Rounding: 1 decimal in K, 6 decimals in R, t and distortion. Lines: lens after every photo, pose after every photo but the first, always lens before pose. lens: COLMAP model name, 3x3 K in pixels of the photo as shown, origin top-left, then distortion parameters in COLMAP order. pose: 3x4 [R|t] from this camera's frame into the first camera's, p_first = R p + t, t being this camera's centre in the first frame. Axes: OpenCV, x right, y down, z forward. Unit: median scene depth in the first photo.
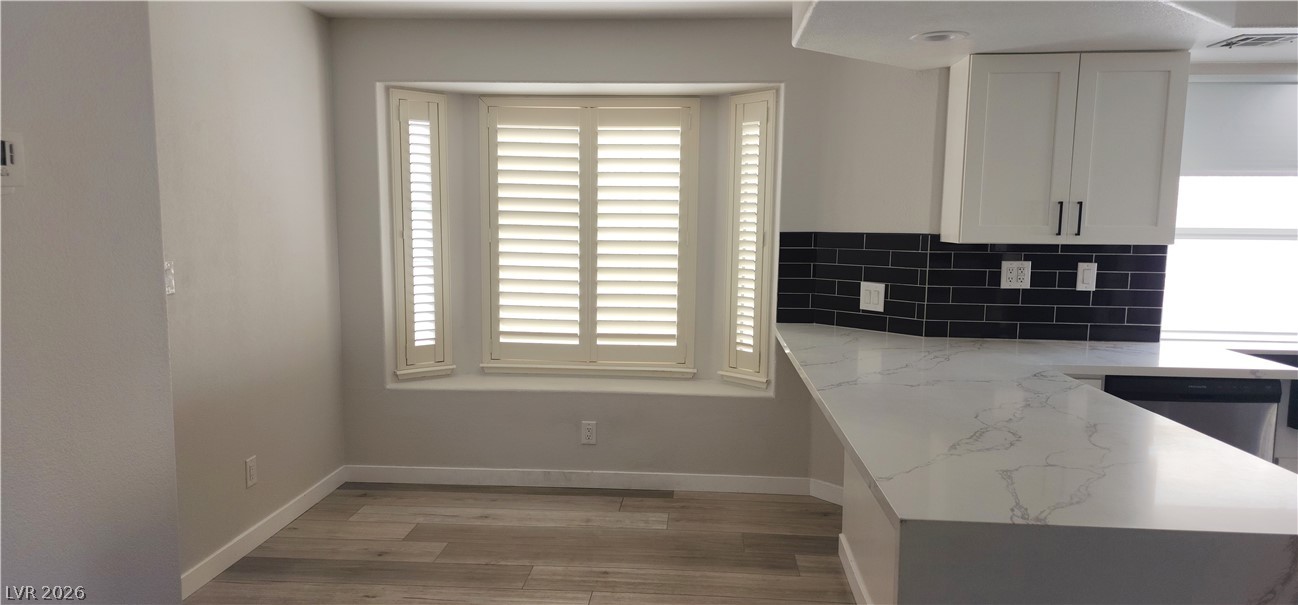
lens RADIAL K [[870.5, 0, 648.2], [0, 870.5, 314.9], [0, 0, 1]] dist [0.084399, -0.051073]
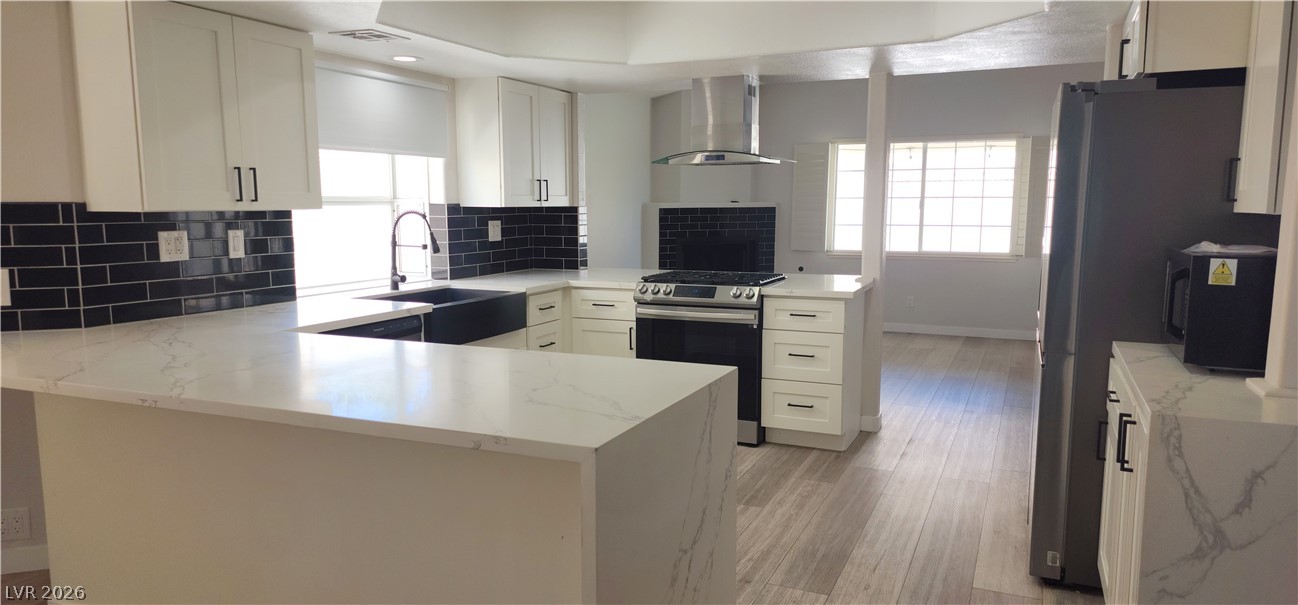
lens RADIAL K [[870.5, 0, 641.5], [0, 870.5, 313.1], [0, 0, 1]] dist [0.084399, -0.051073]
pose [[0.348301, -0.134029, 0.927751, -0.280645], [0.108458, 0.988840, 0.102137, -0.017878], [-0.931087, 0.065047, 0.358951, 0.216903]]
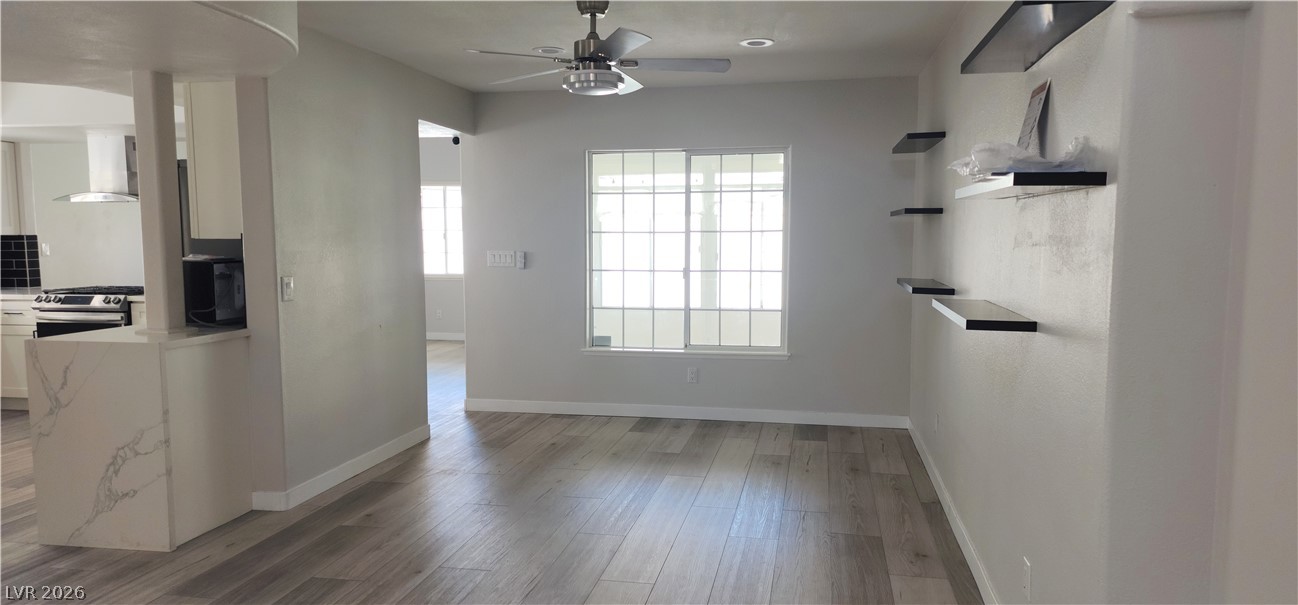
lens RADIAL K [[870.5, 0, 649.5], [0, 870.5, 314.8], [0, 0, 1]] dist [0.084399, -0.051073]
pose [[0.124725, -0.106889, 0.986417, -0.594282], [0.113314, 0.989210, 0.092864, 0.081585], [-0.985700, 0.100192, 0.135491, -0.680699]]
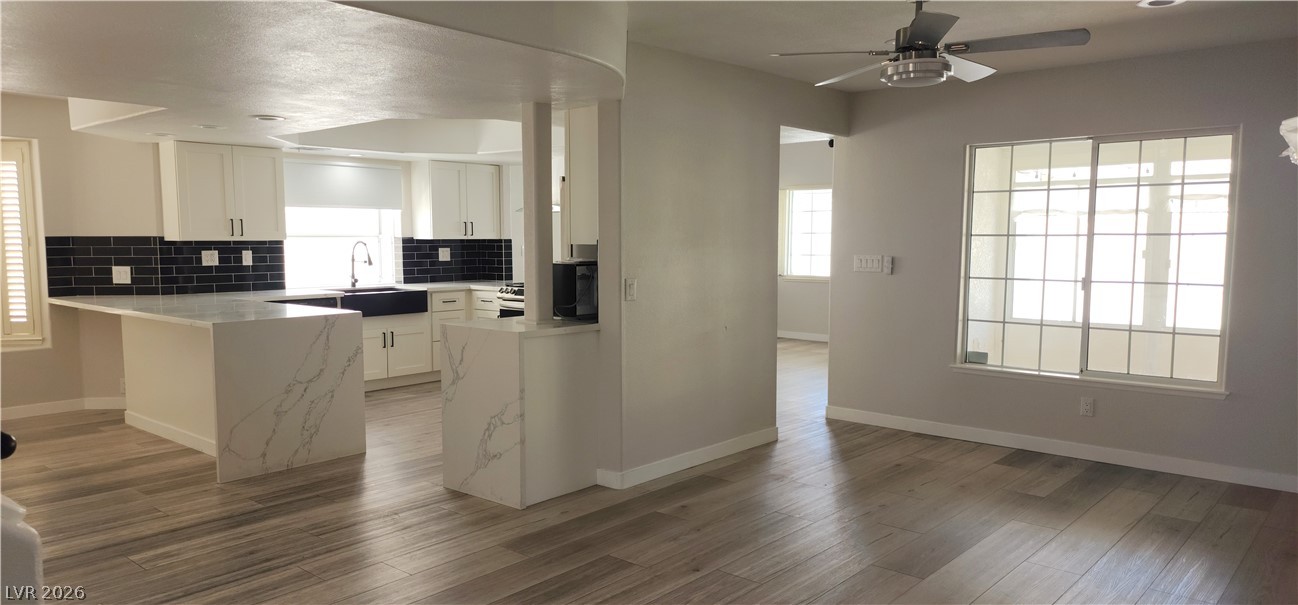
lens RADIAL K [[870.5, 0, 636.6], [0, 870.5, 311.3], [0, 0, 1]] dist [0.084399, -0.051073]
pose [[0.612188, -0.083910, 0.786247, -0.500856], [0.096792, 0.994828, 0.030806, 0.094355], [-0.784765, 0.057244, 0.617144, -0.834714]]
